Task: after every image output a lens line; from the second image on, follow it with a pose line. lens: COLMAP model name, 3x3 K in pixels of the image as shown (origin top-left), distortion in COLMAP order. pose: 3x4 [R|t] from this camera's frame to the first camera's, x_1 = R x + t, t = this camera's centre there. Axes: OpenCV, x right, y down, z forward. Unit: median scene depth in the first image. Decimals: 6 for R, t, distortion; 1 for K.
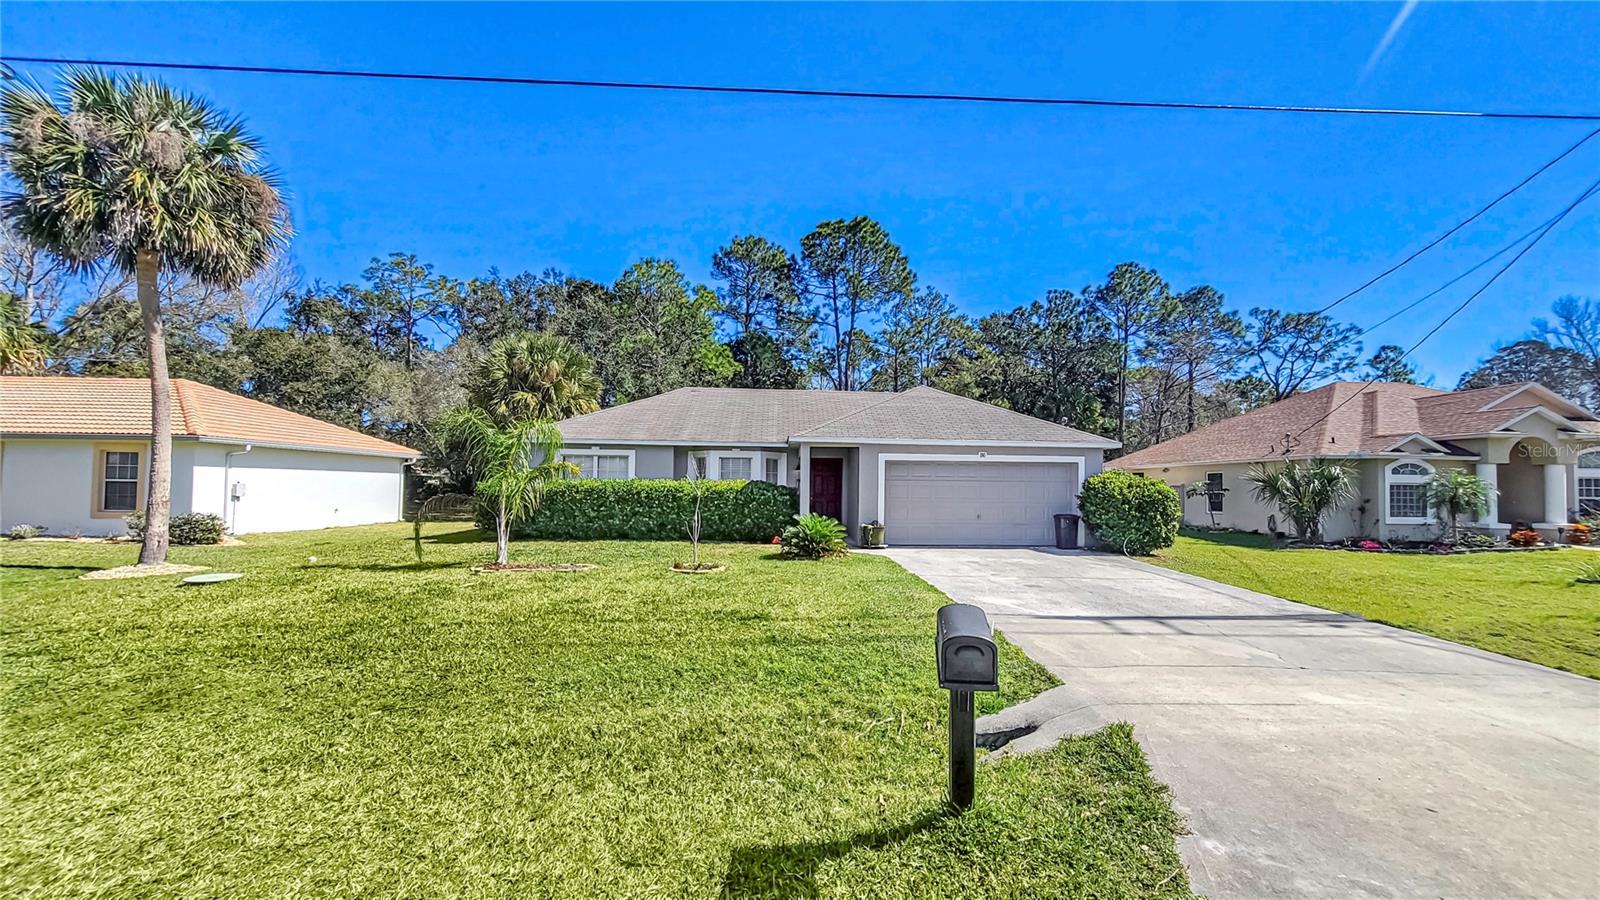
lens RADIAL K [[635.7, 0, 803.9], [0, 635.7, 461.3], [0, 0, 1]] dist [0.000014, 0.000082]
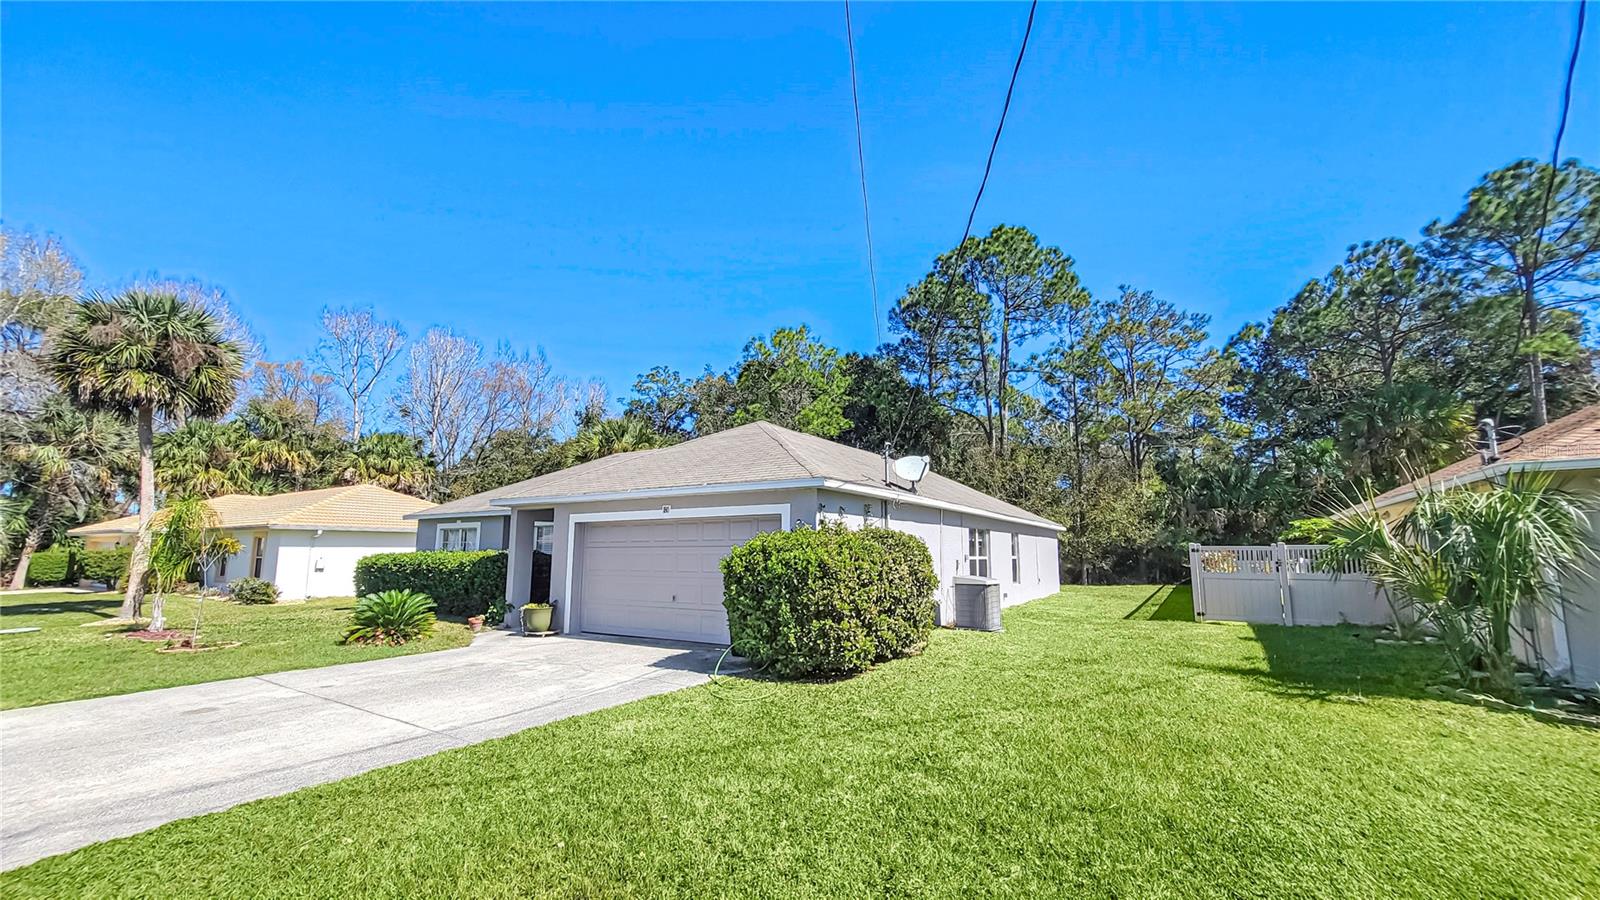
lens RADIAL K [[630.5, 0, 808.4], [0, 630.5, 463.3], [0, 0, 1]] dist [0.002383, 0.000091]
pose [[0.825136, -0.092642, -0.557287, 0.303758], [0.034782, 0.992922, -0.113560, 0.009020], [0.563863, 0.074319, 0.822518, 0.192327]]
